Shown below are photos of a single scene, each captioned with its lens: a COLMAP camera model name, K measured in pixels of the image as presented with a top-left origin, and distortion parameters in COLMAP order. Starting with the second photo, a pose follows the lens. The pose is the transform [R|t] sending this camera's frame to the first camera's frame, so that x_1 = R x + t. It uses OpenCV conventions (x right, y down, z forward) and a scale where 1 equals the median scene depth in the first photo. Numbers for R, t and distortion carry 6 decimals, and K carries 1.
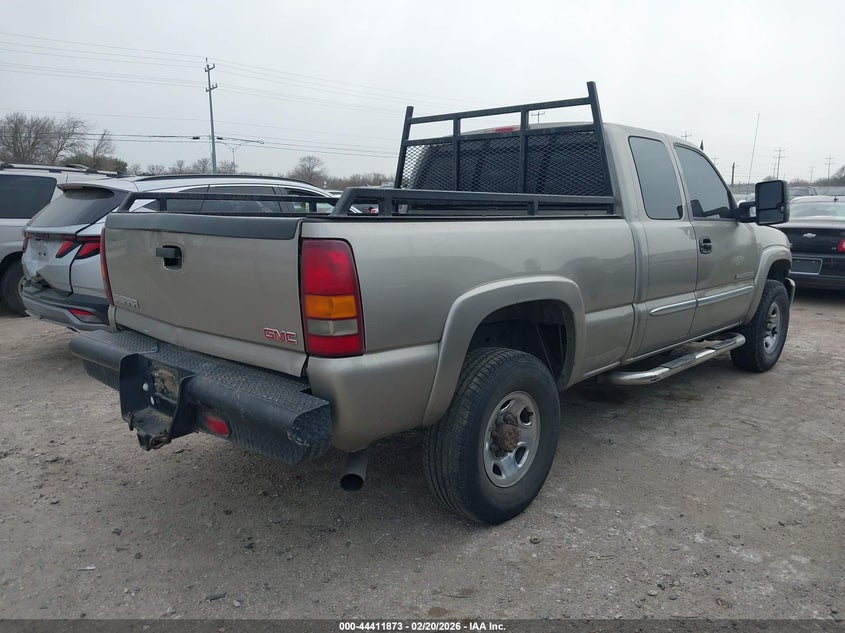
lens RADIAL K [[663.9, 0, 422.5], [0, 663.9, 316.5], [0, 0, 1]] dist [-0.004648, -0.005532]
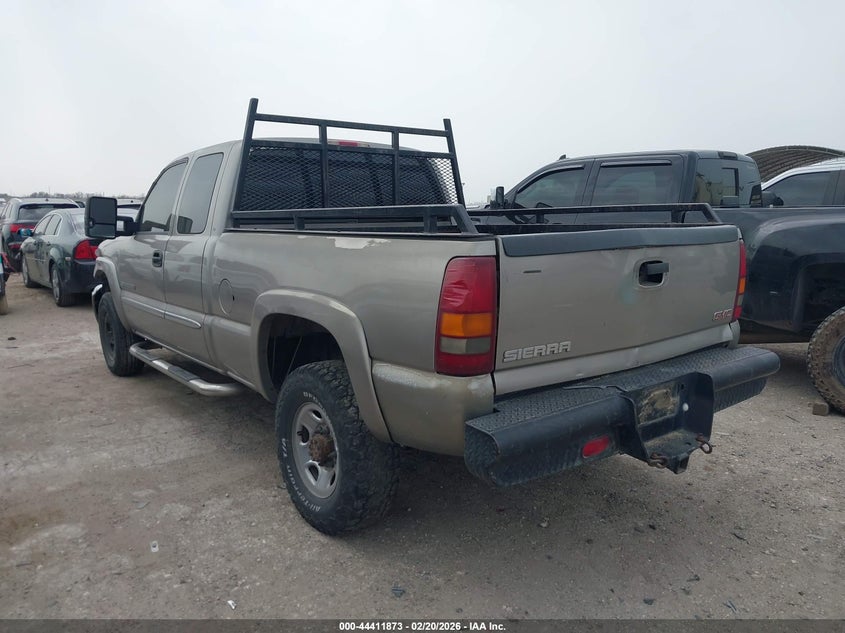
lens RADIAL K [[655.5, 0, 422.5], [0, 655.5, 316.5], [0, 0, 1]] dist [-0.063265, 0.001205]
pose [[0.156507, -0.150743, 0.976106, -0.881654], [0.168827, 0.977822, 0.123939, -0.129105], [-0.973141, 0.145395, 0.178485, 0.759497]]
